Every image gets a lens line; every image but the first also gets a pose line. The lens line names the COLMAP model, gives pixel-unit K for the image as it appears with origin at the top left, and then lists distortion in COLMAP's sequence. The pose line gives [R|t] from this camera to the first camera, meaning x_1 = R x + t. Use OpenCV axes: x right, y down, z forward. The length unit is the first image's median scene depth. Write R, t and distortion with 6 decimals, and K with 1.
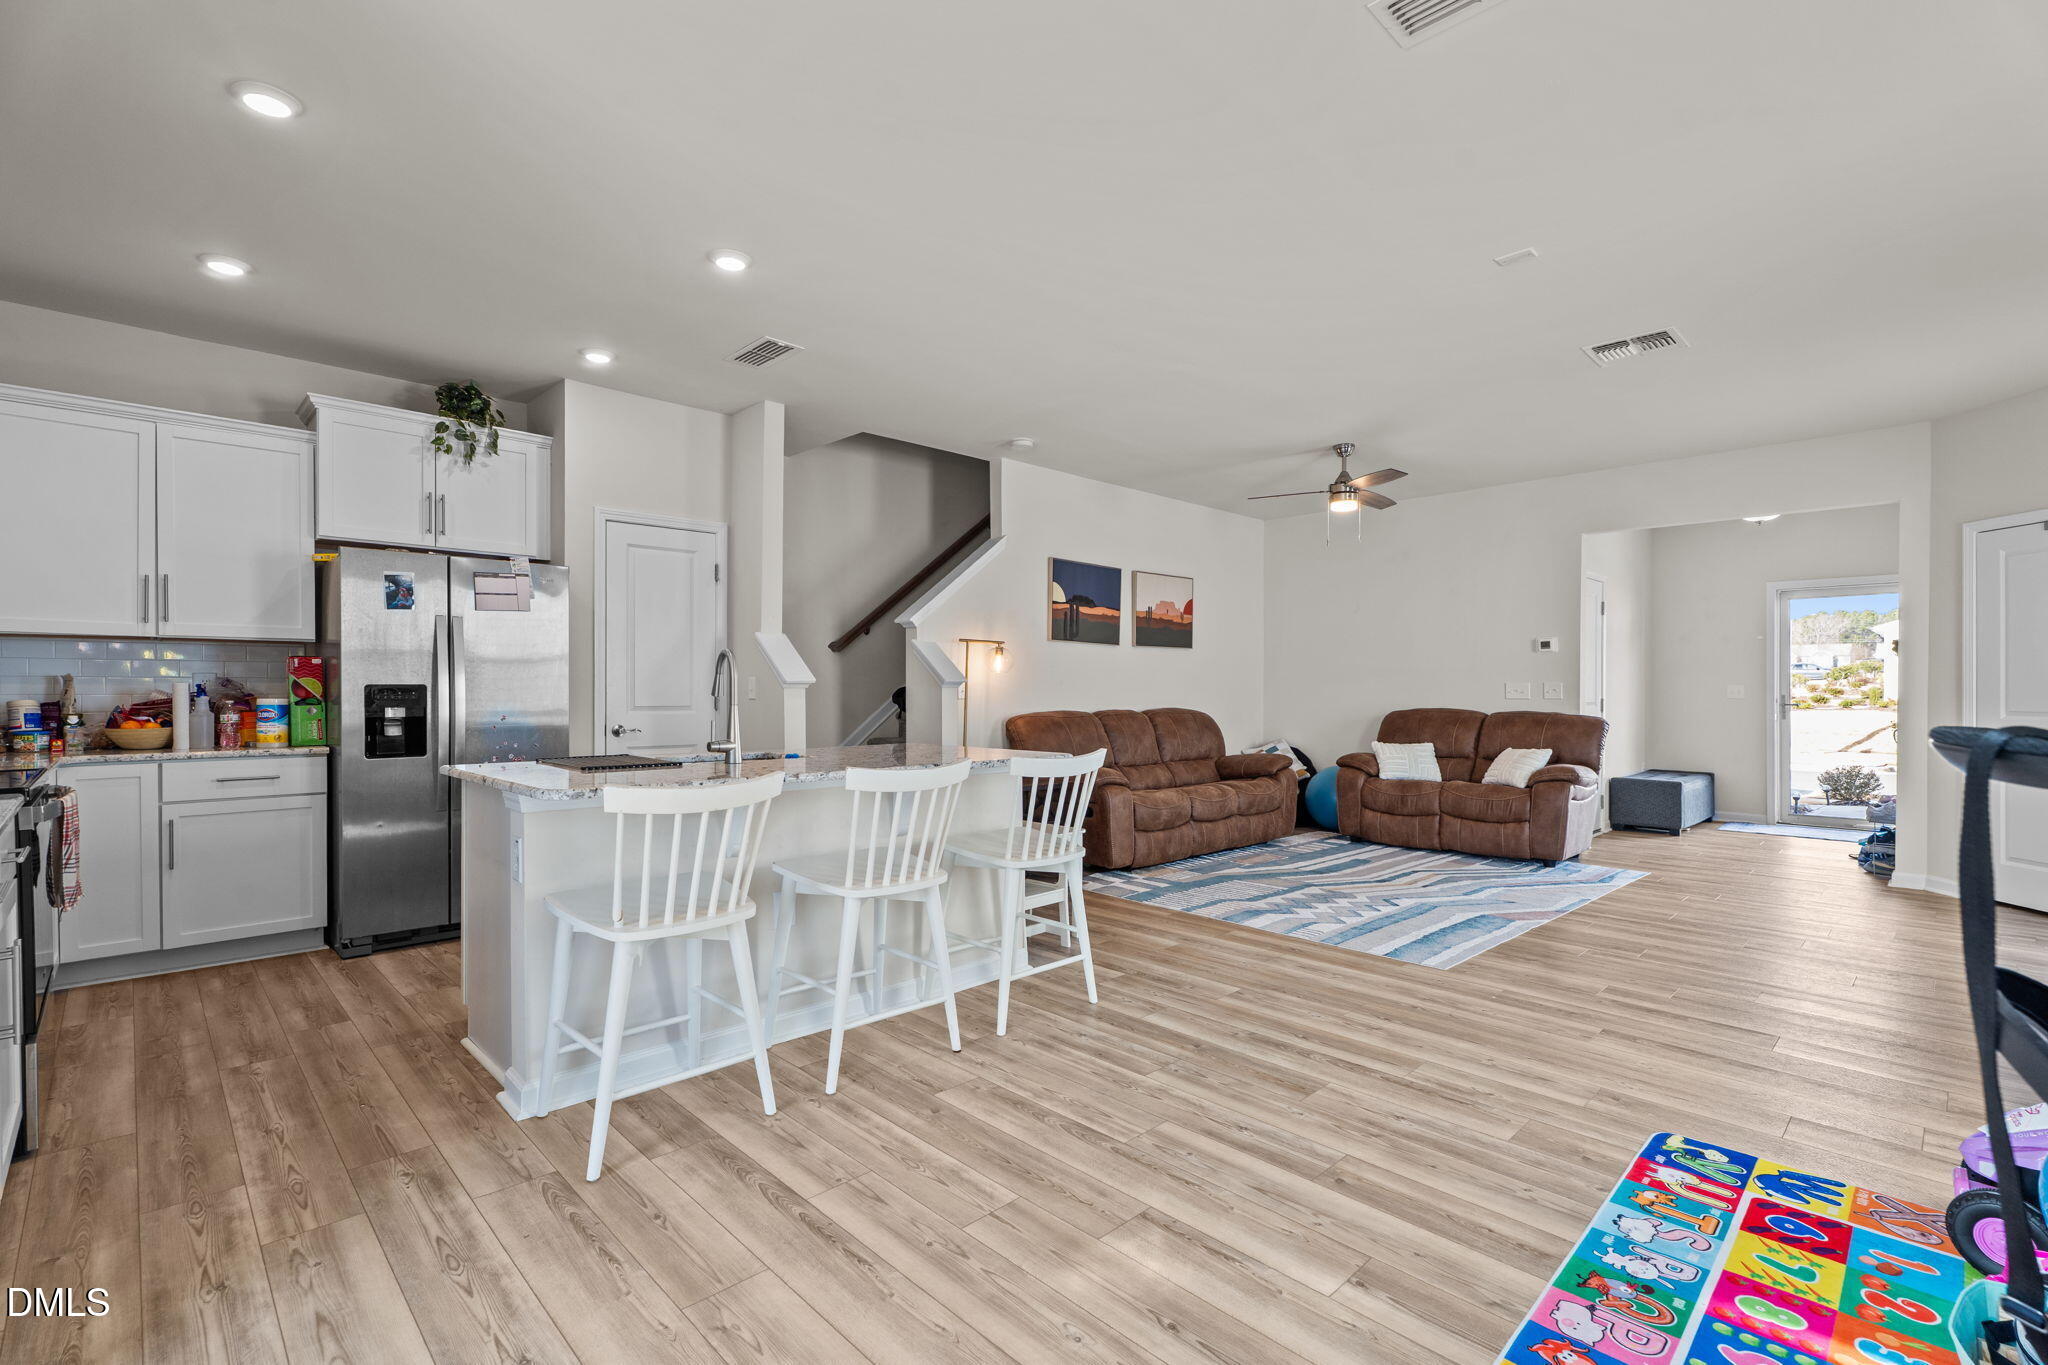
lens RADIAL K [[920.3, 0, 1029.2], [0, 920.3, 689.2], [0, 0, 1]] dist [-0.001656, 0.003937]
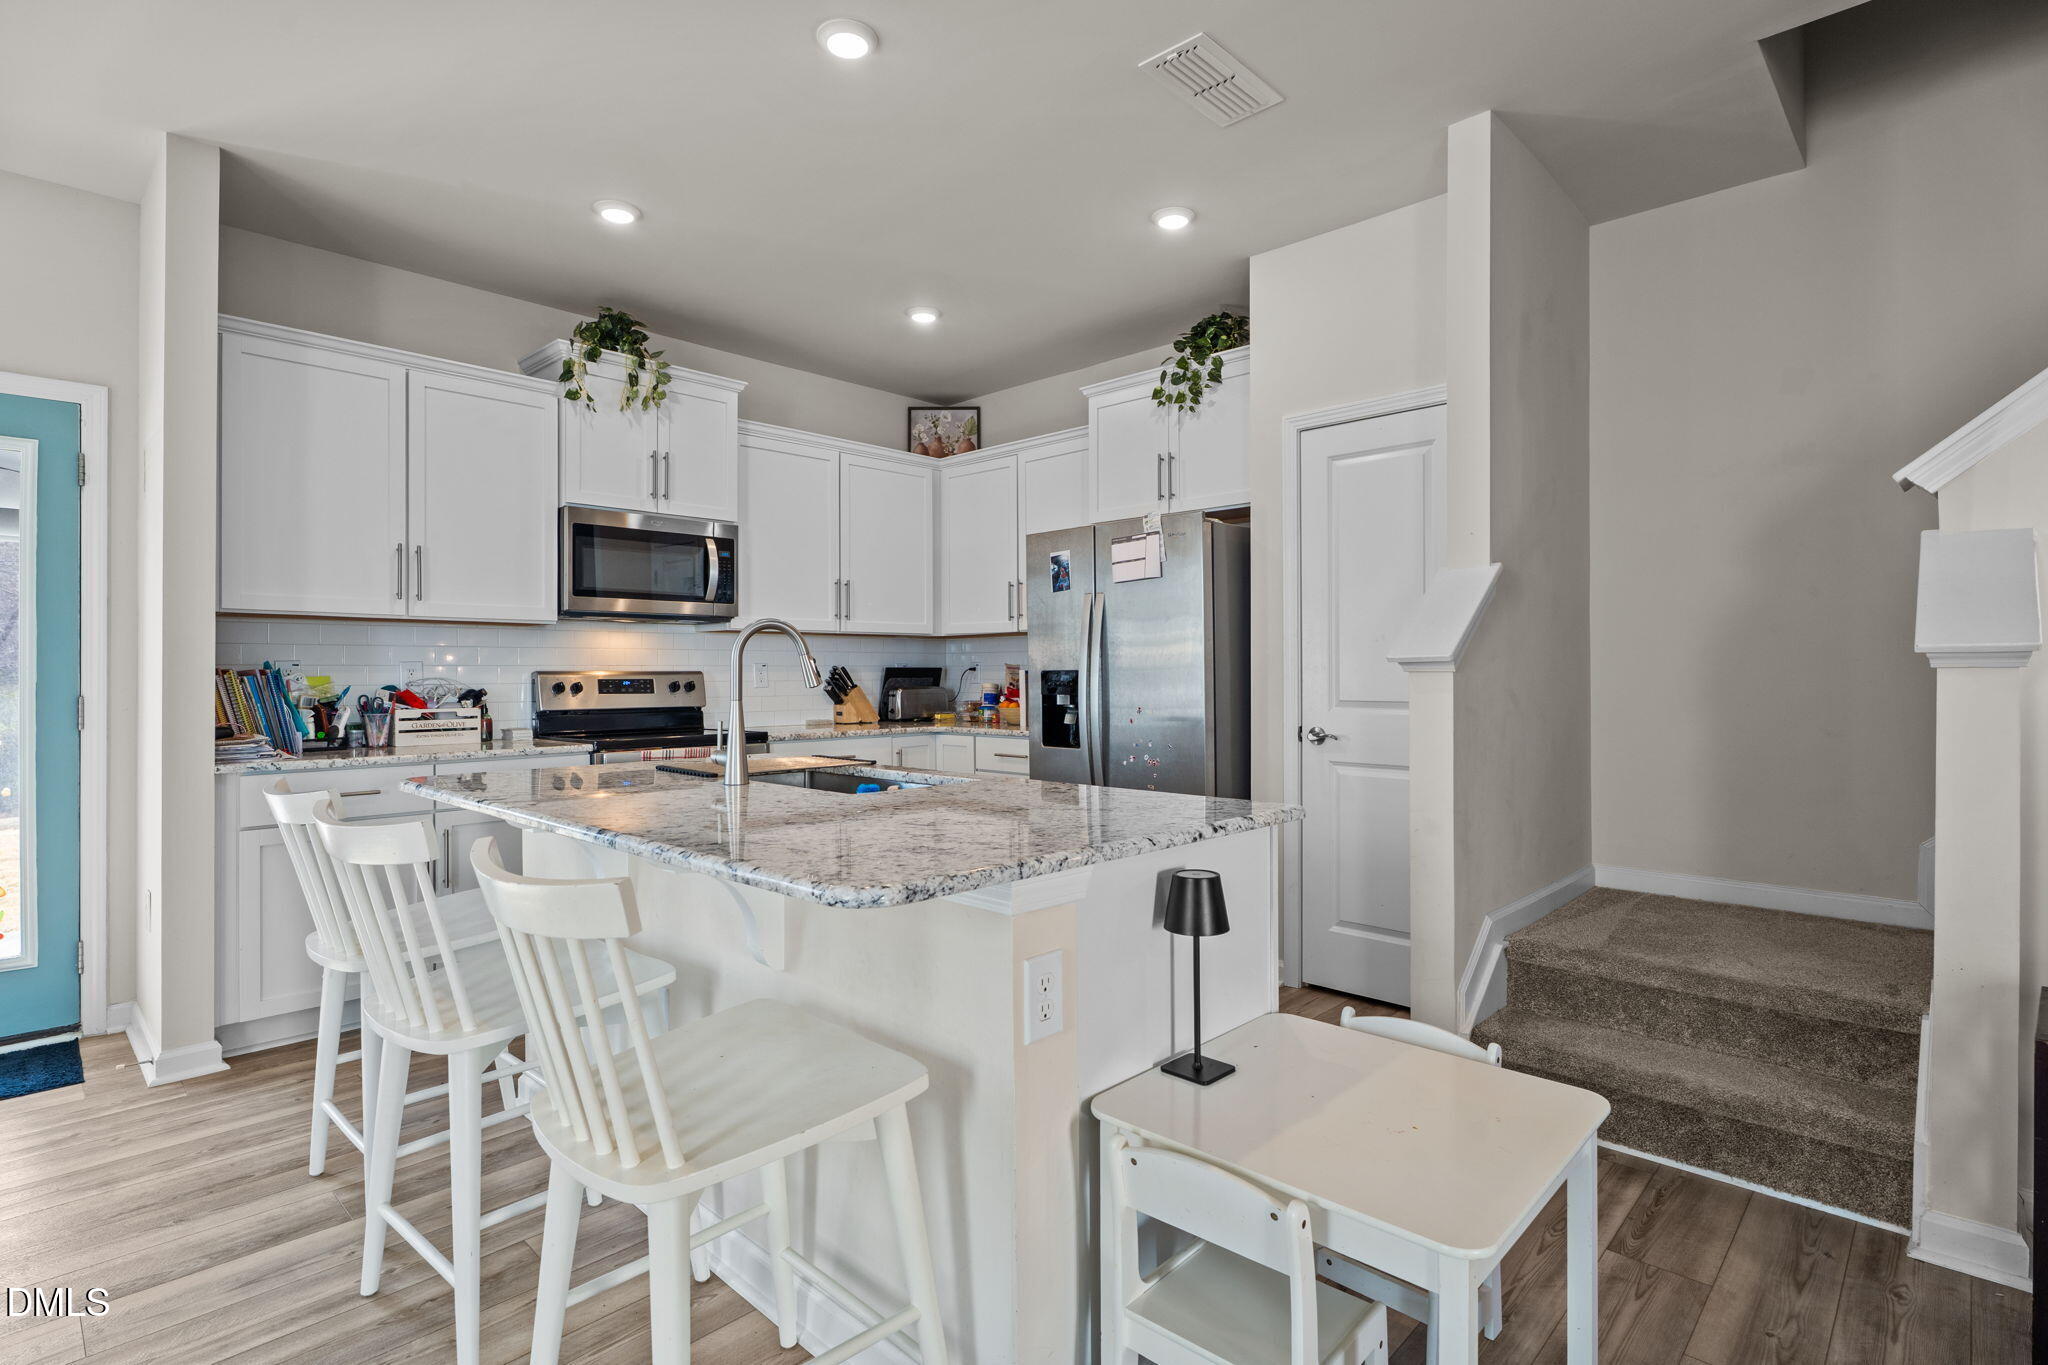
lens RADIAL K [[1009.7, 0, 1038.0], [0, 1009.7, 665.1], [0, 0, 1]] dist [-0.002645, -0.000883]
pose [[0.040436, -0.008280, -0.999148, 0.226828], [0.006699, 0.999945, -0.008015, -0.002343], [0.999160, -0.006369, 0.040490, 0.607277]]
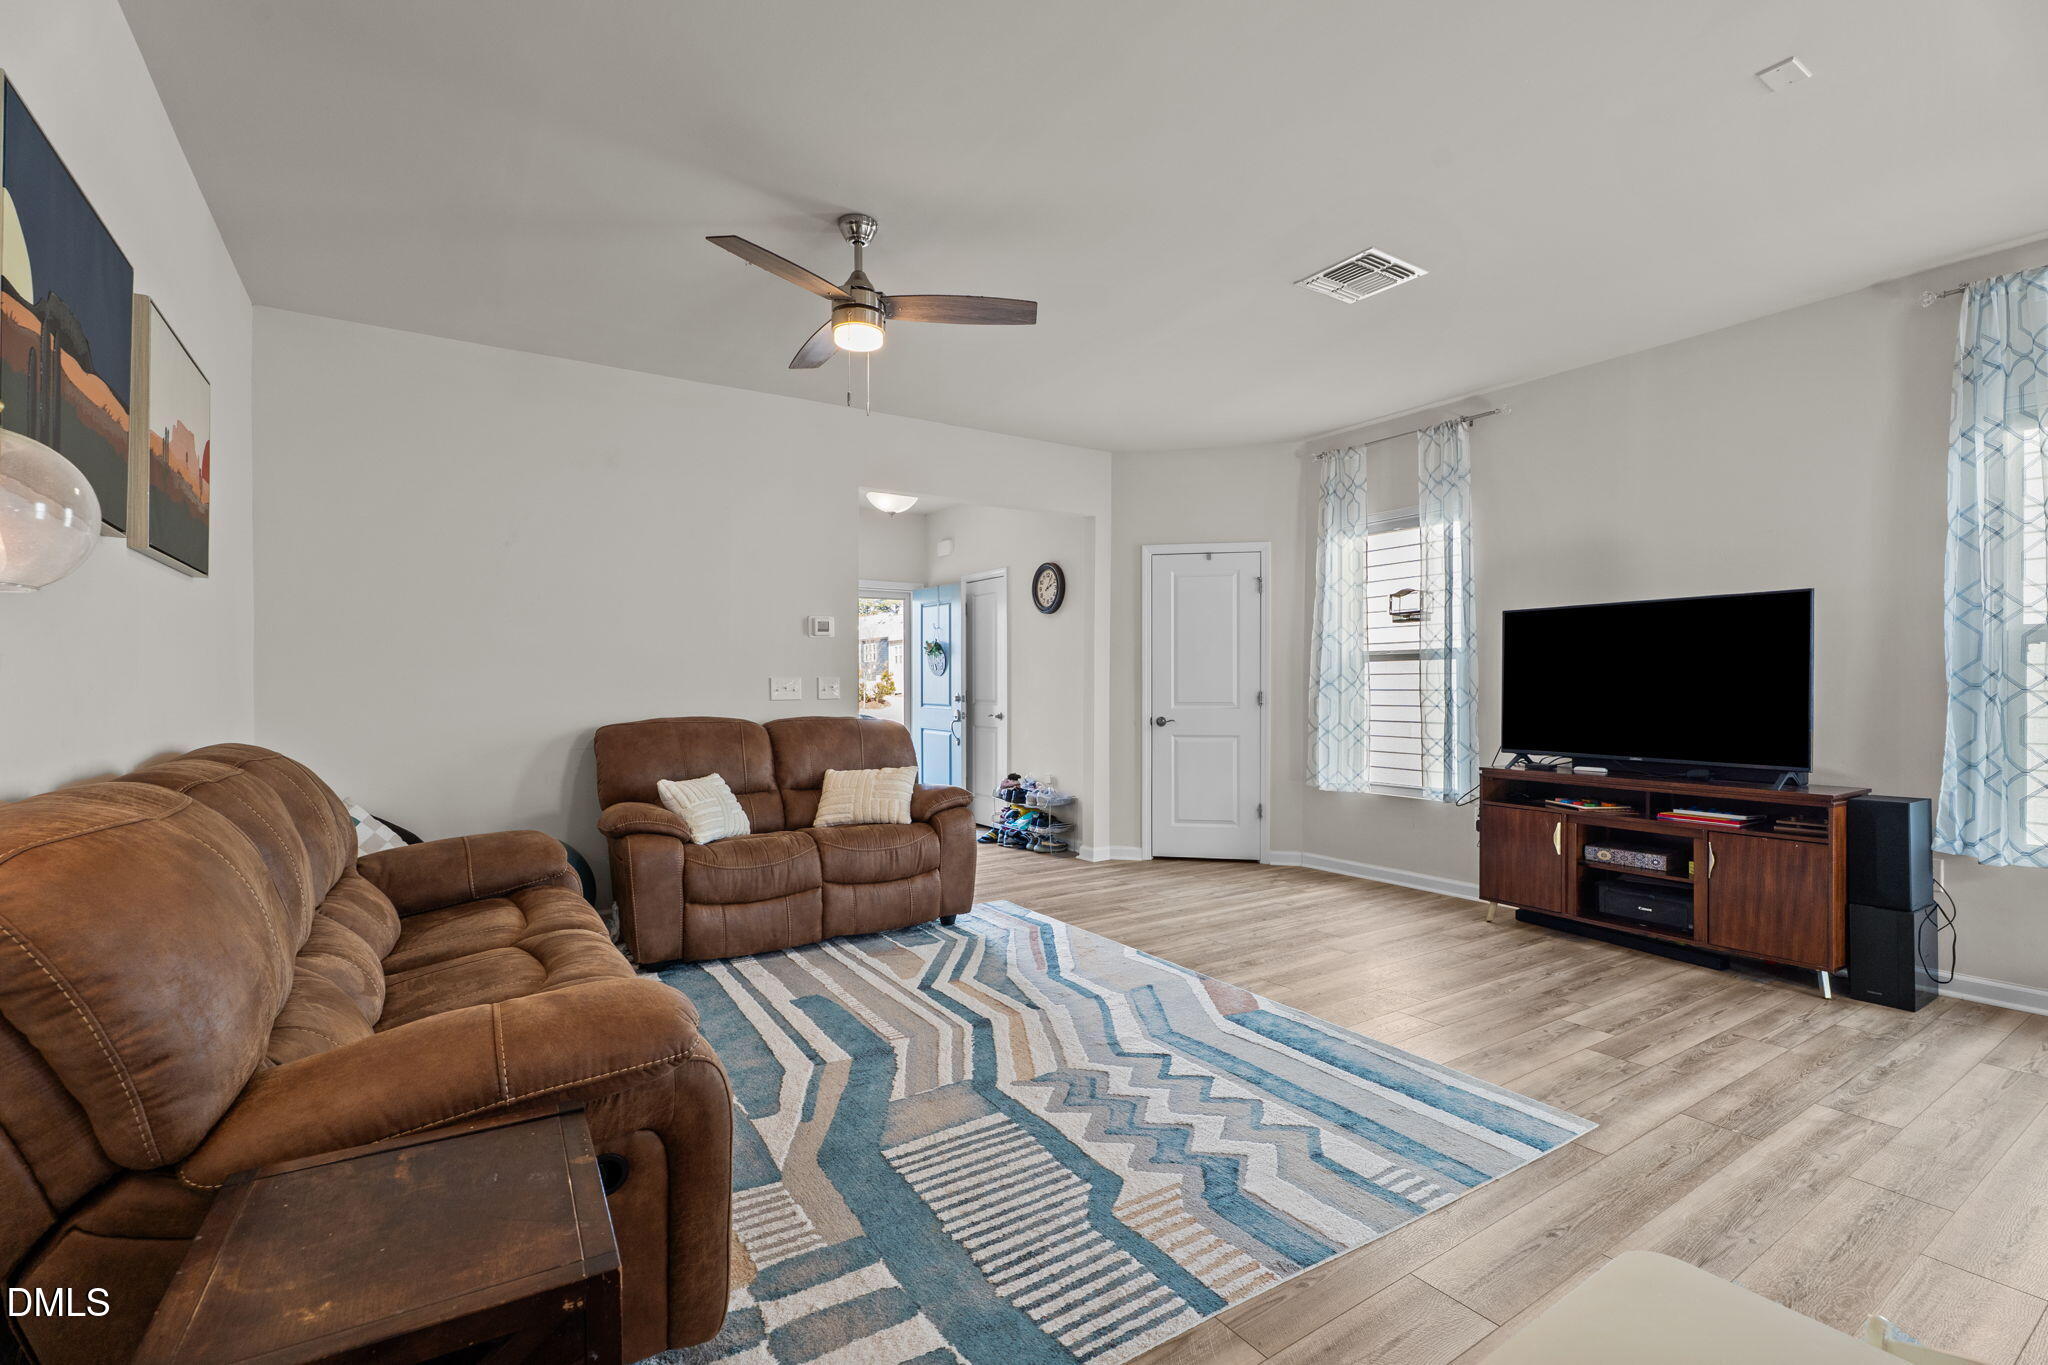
lens RADIAL K [[920.3, 0, 1042.0], [0, 920.3, 687.5], [0, 0, 1]] dist [-0.001656, 0.003937]
pose [[0.176655, -0.004234, 0.984264, -0.146816], [0.003453, 0.999987, 0.003681, -0.001390], [-0.984267, 0.002749, 0.176667, 0.763664]]
